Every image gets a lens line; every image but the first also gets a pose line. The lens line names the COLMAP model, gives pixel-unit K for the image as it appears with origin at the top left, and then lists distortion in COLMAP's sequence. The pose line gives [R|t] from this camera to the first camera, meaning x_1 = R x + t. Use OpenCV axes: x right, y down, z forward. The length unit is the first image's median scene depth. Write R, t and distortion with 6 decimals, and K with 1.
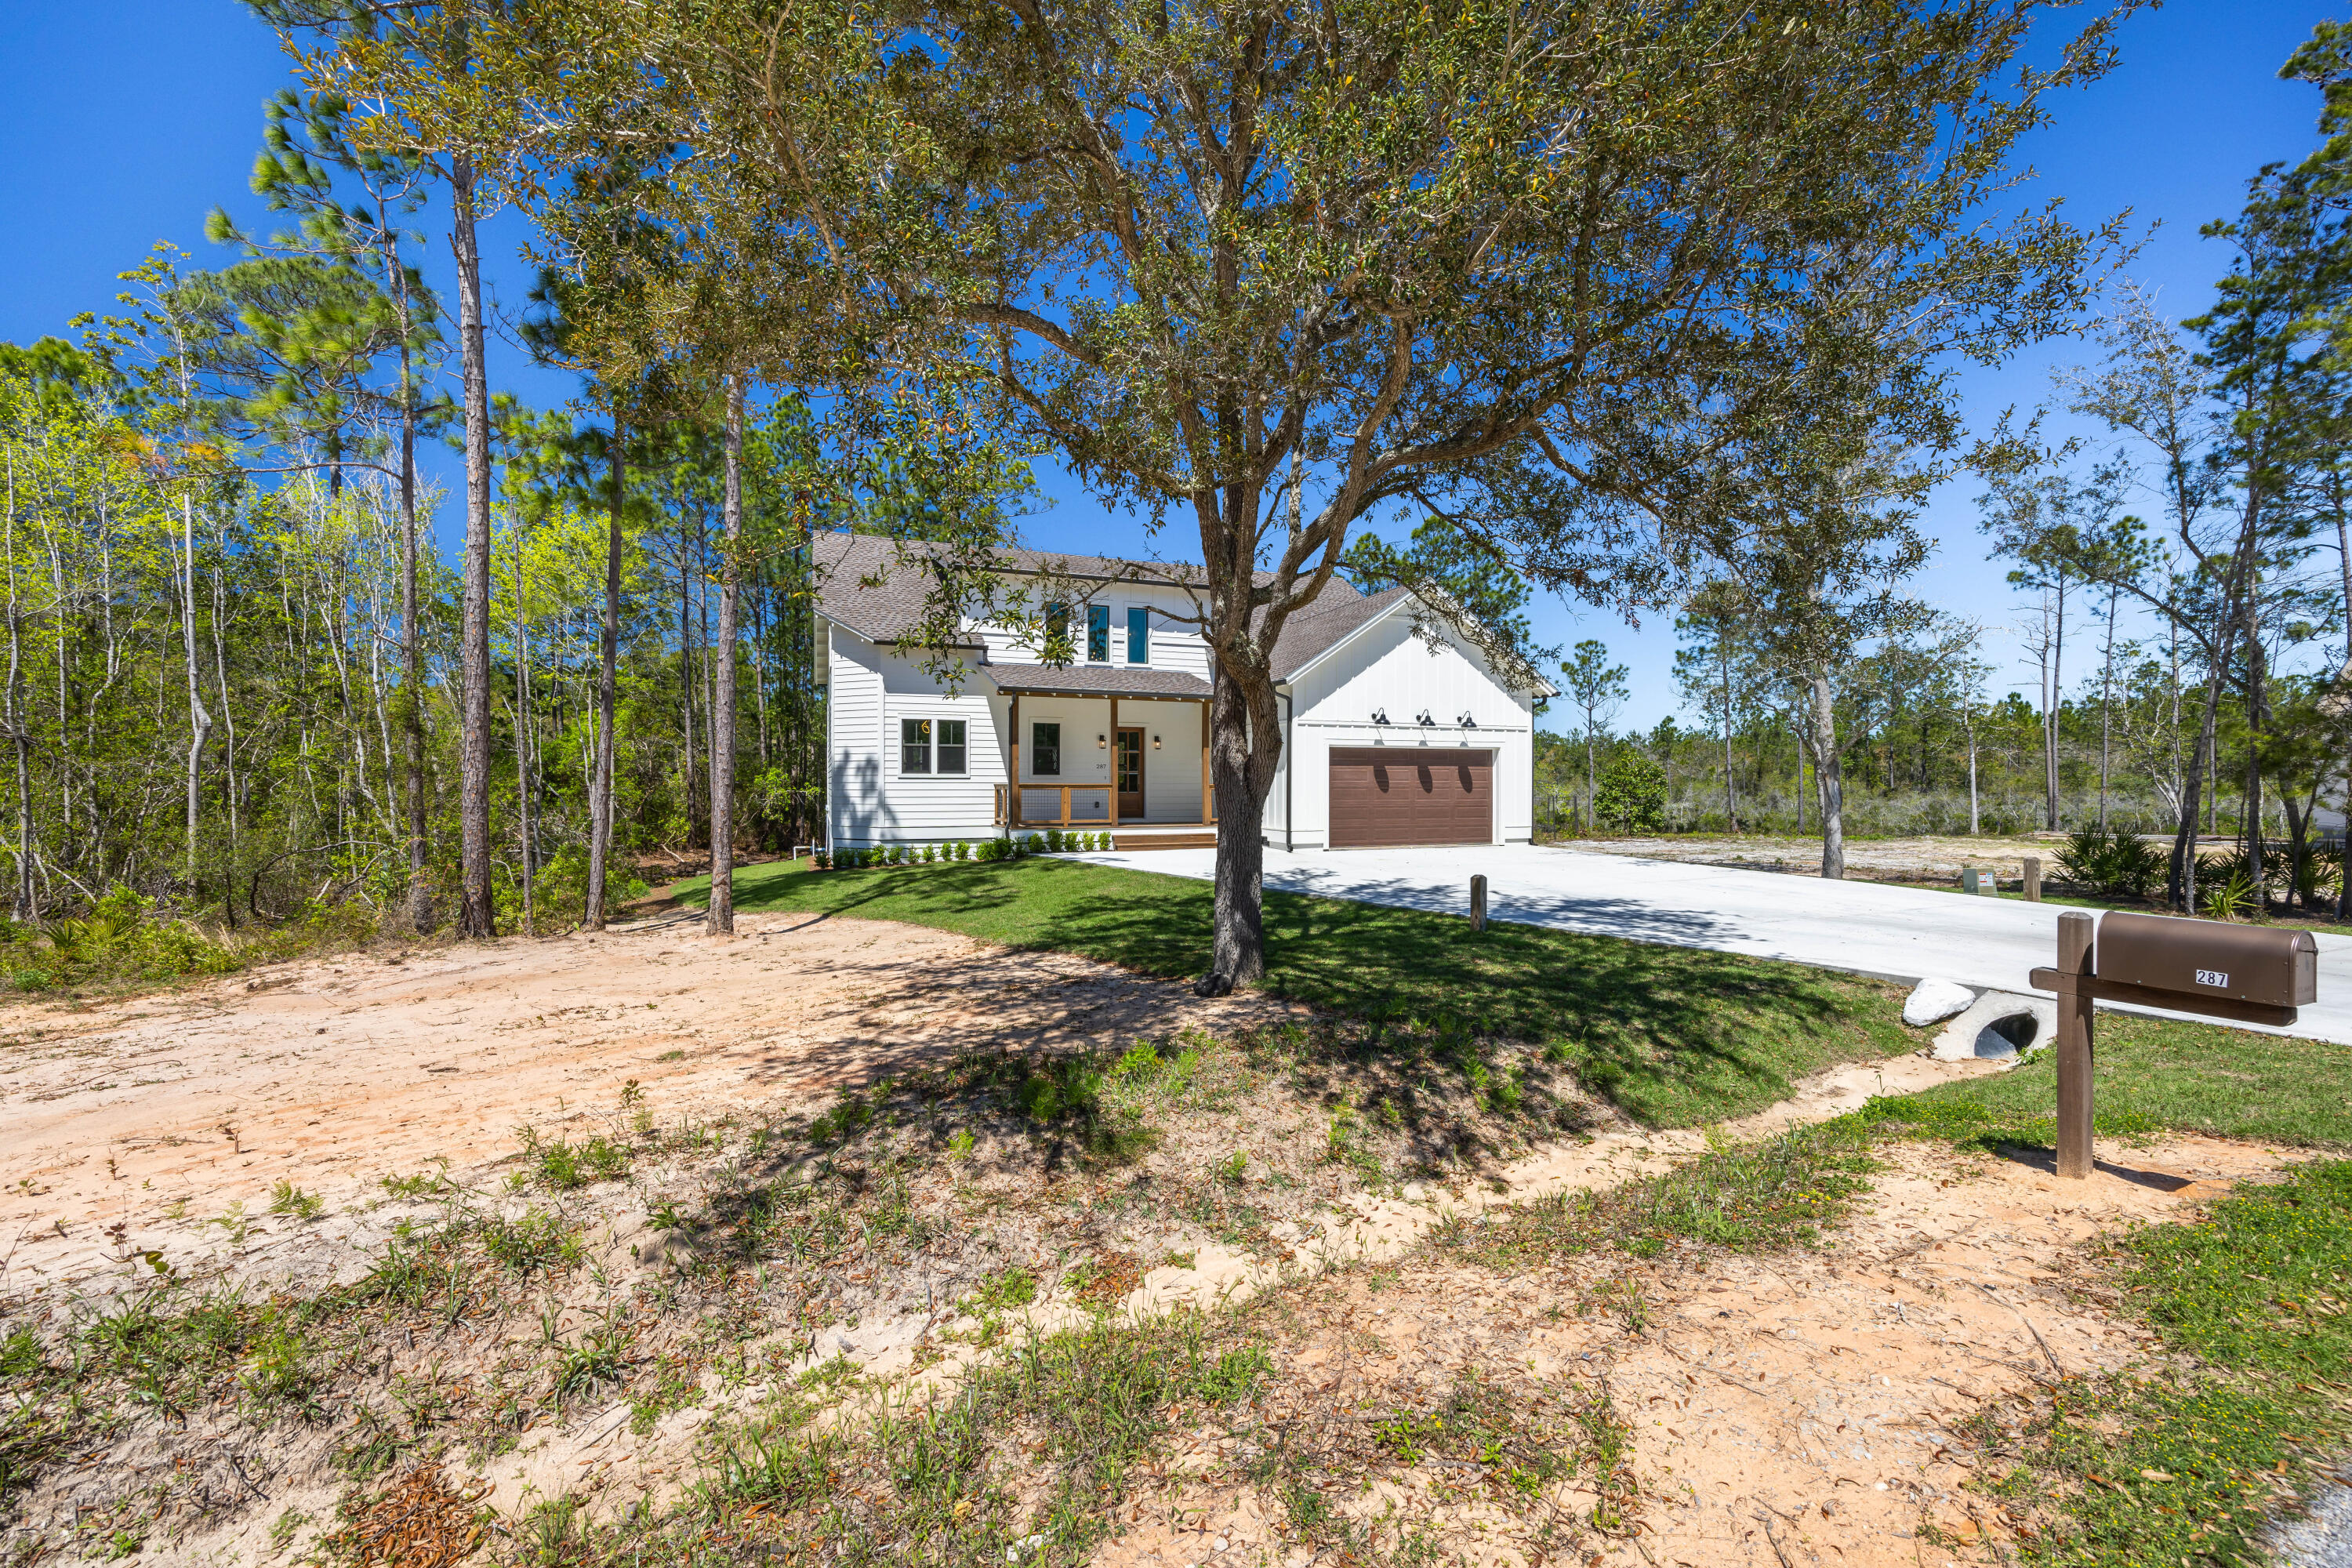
lens RADIAL K [[951.6, 0, 1177.9], [0, 951.6, 786.3], [0, 0, 1]] dist [0.000334, 0.000245]
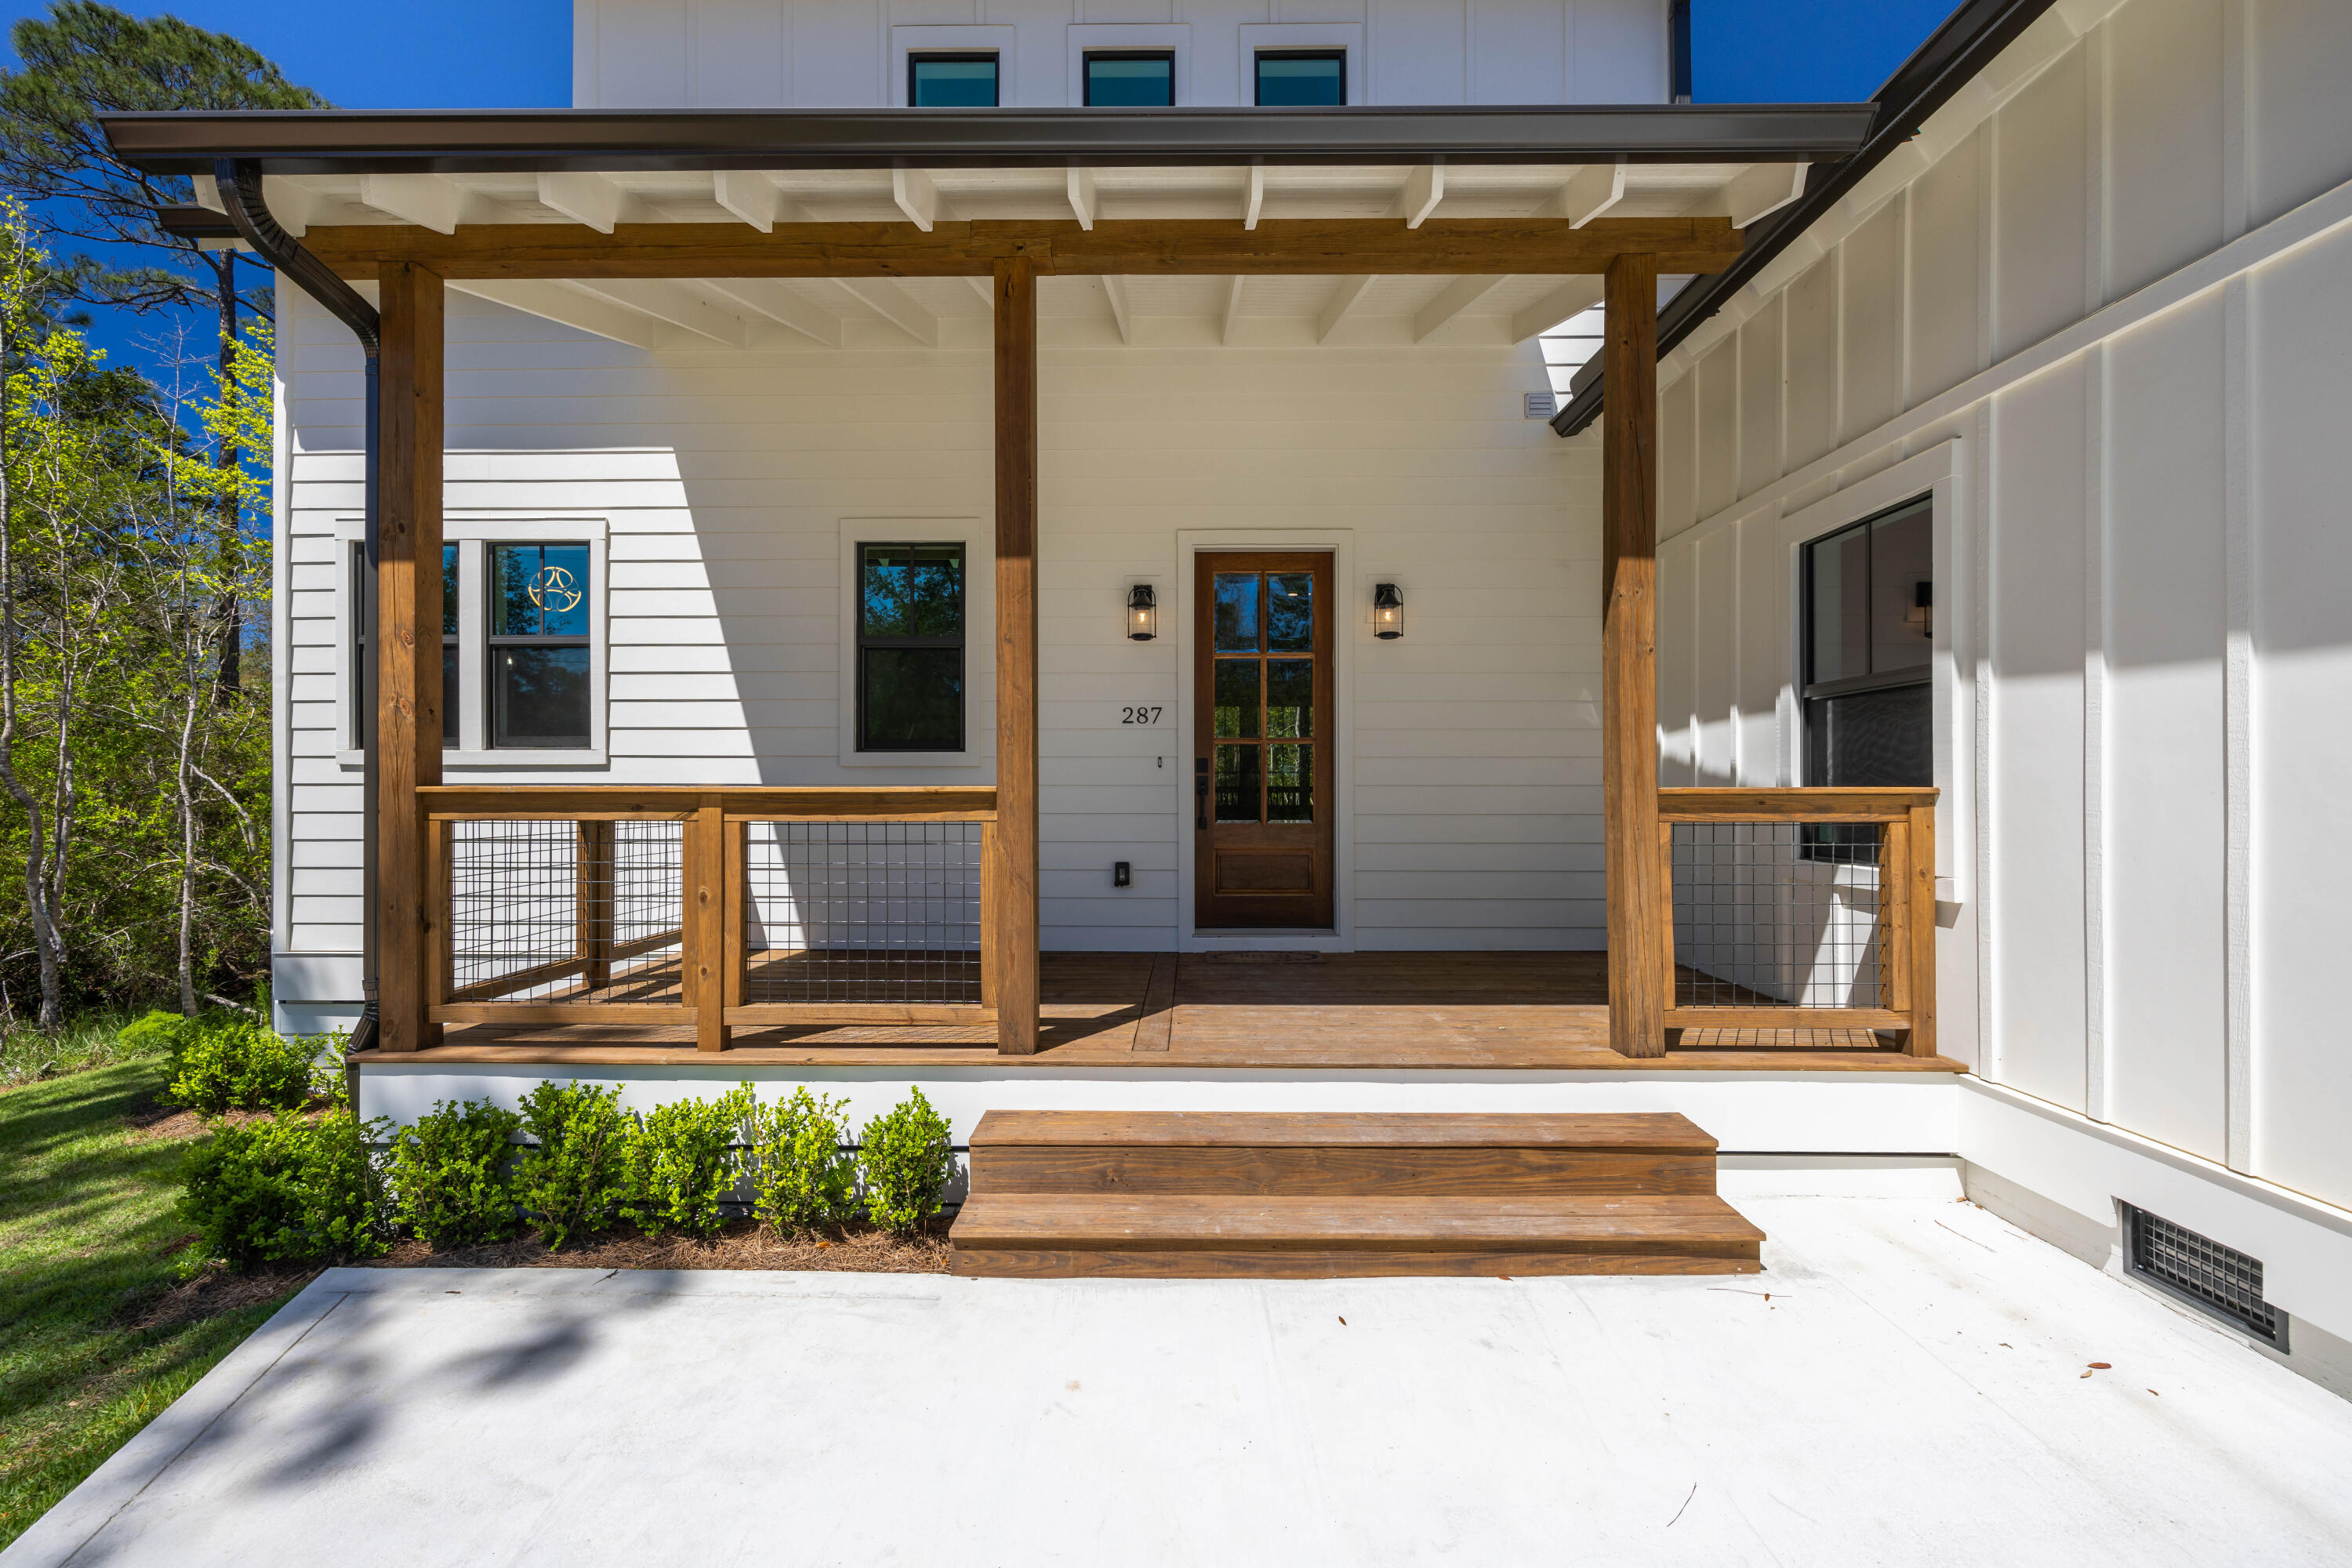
lens RADIAL K [[969.2, 0, 1183.5], [0, 969.2, 791.0], [0, 0, 1]] dist [0.003465, 0.000525]
pose [[0.928677, -0.000231, -0.370890, 0.021683], [0.000404, 1.000000, 0.000390, -0.001947], [0.370890, -0.000512, 0.928677, 0.828405]]
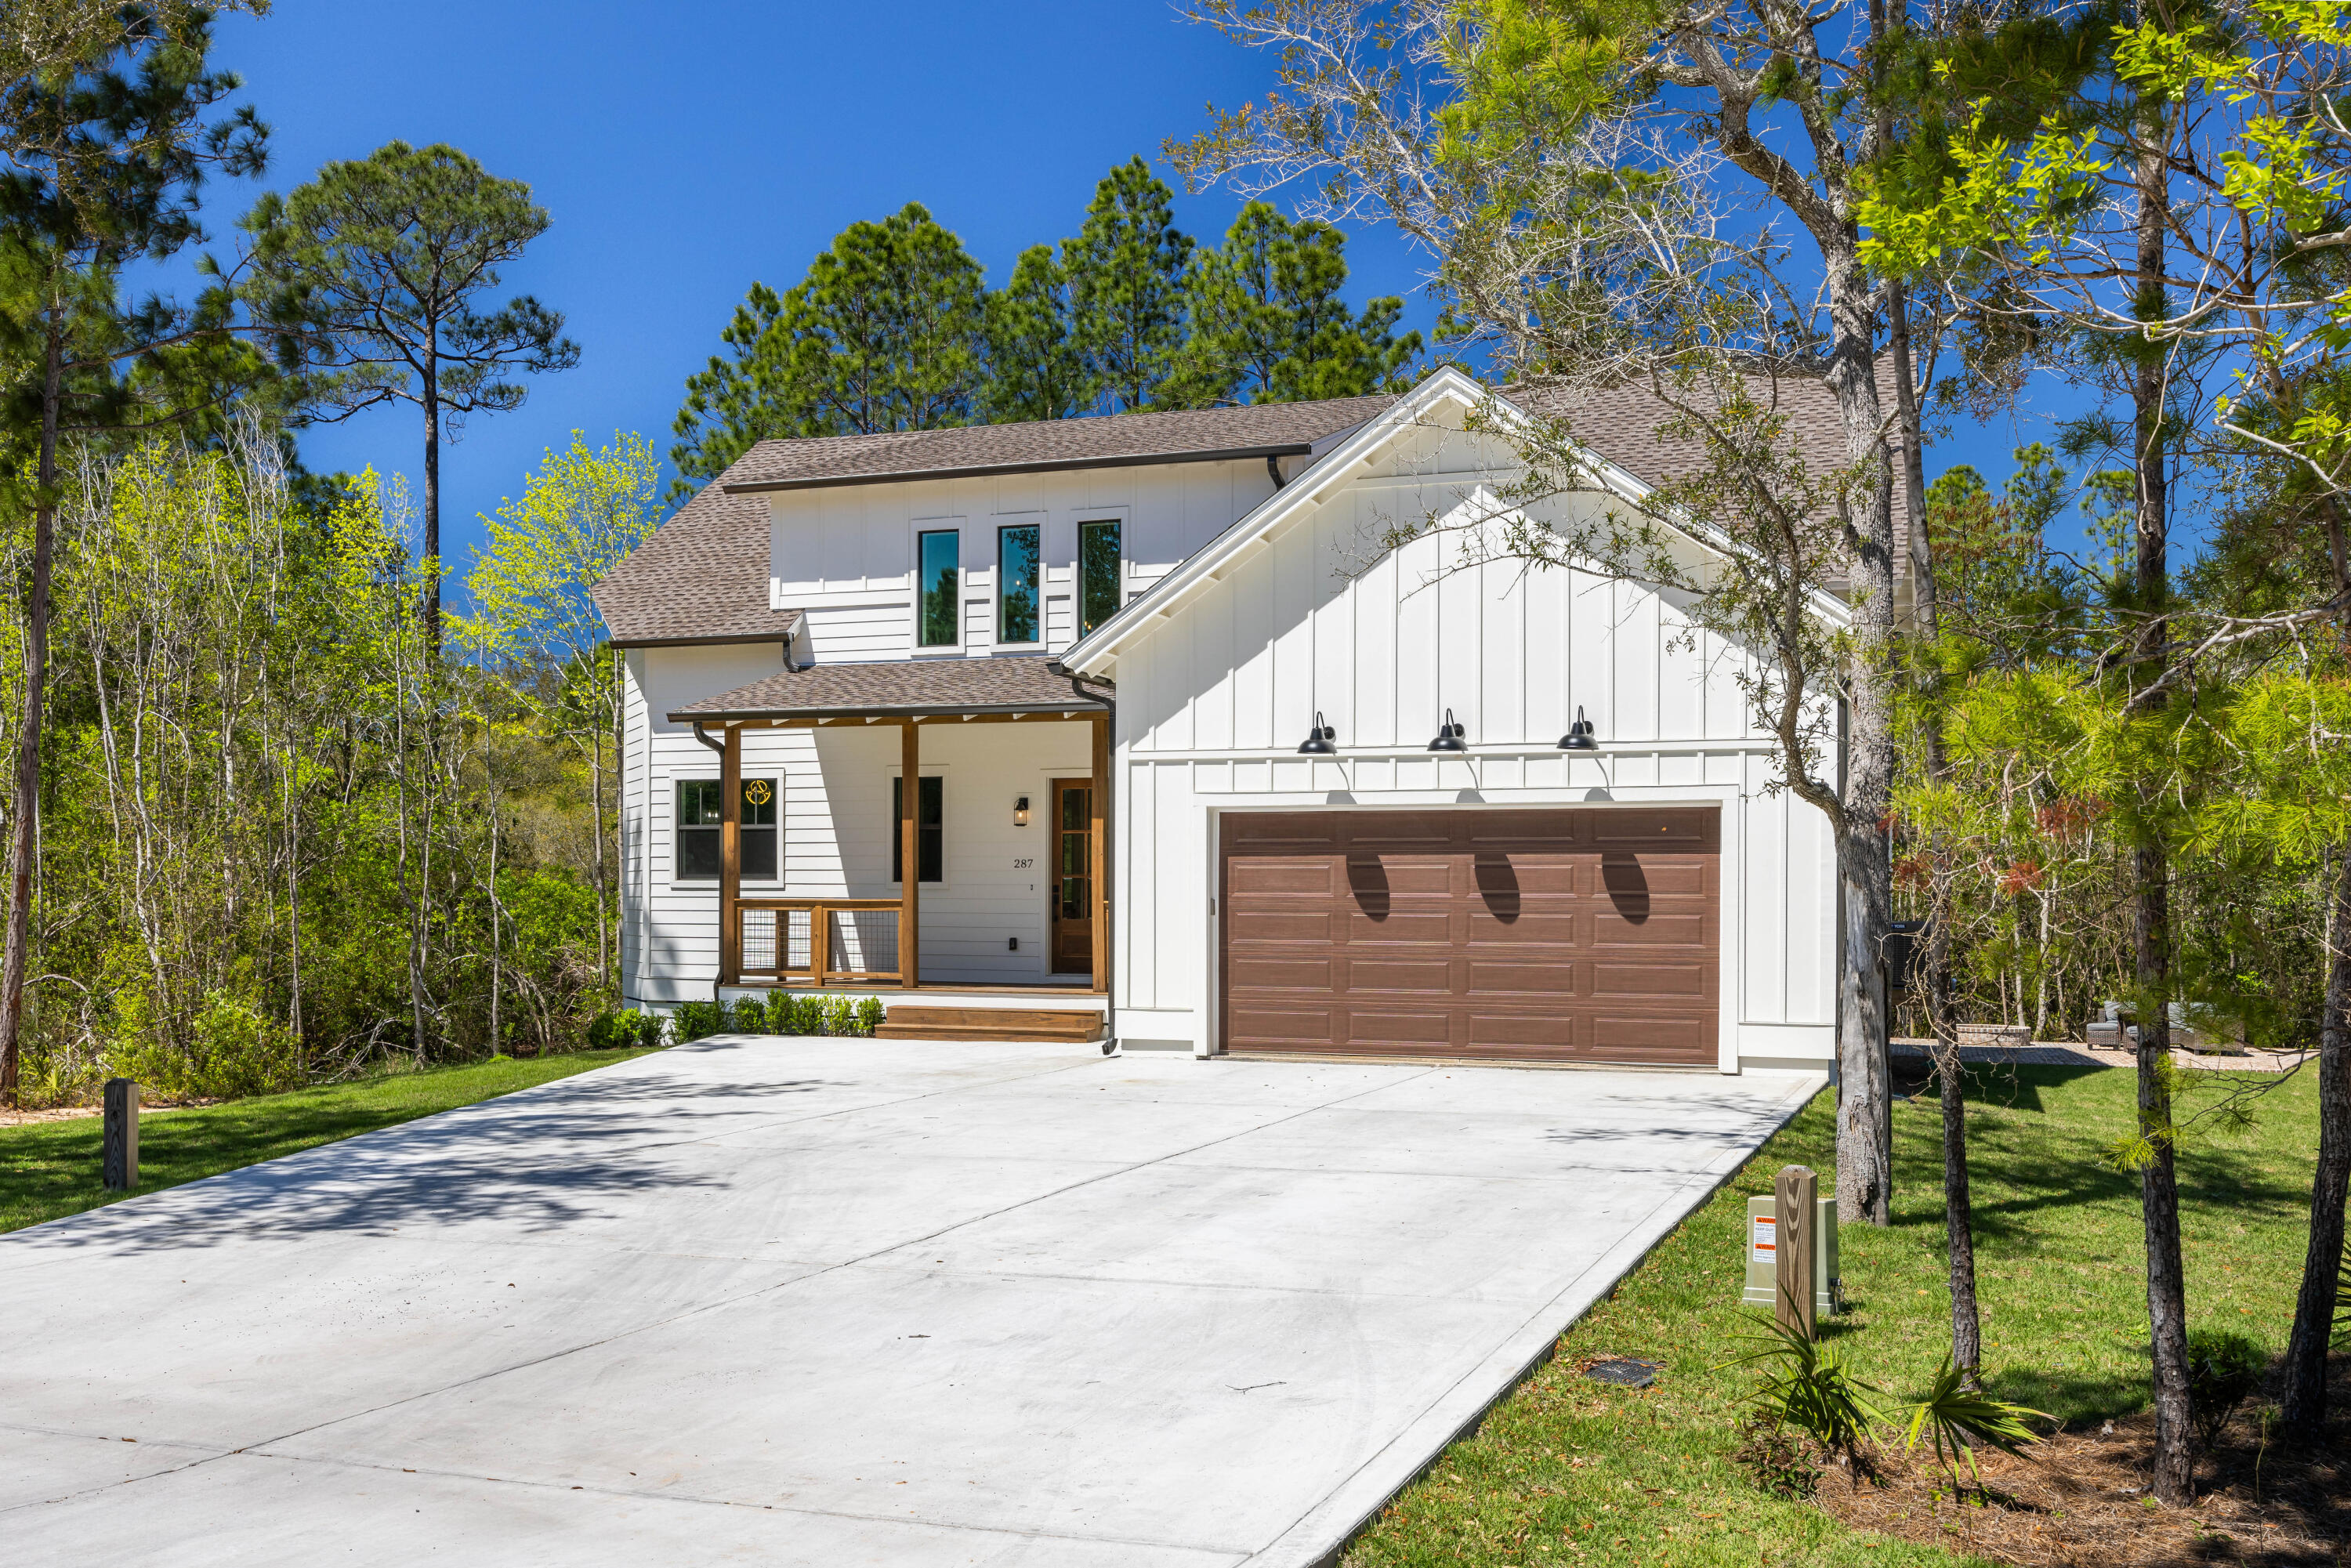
lens RADIAL K [[2143.3, 0, 1171.8], [0, 2143.3, 894.6], [0, 0, 1]] dist [0.007459, -0.003257]
pose [[0.753455, -0.000189, -0.657499, 0.723260], [-0.005166, 0.999967, -0.006207, 0.000889], [0.657479, 0.008073, 0.753429, 0.260402]]
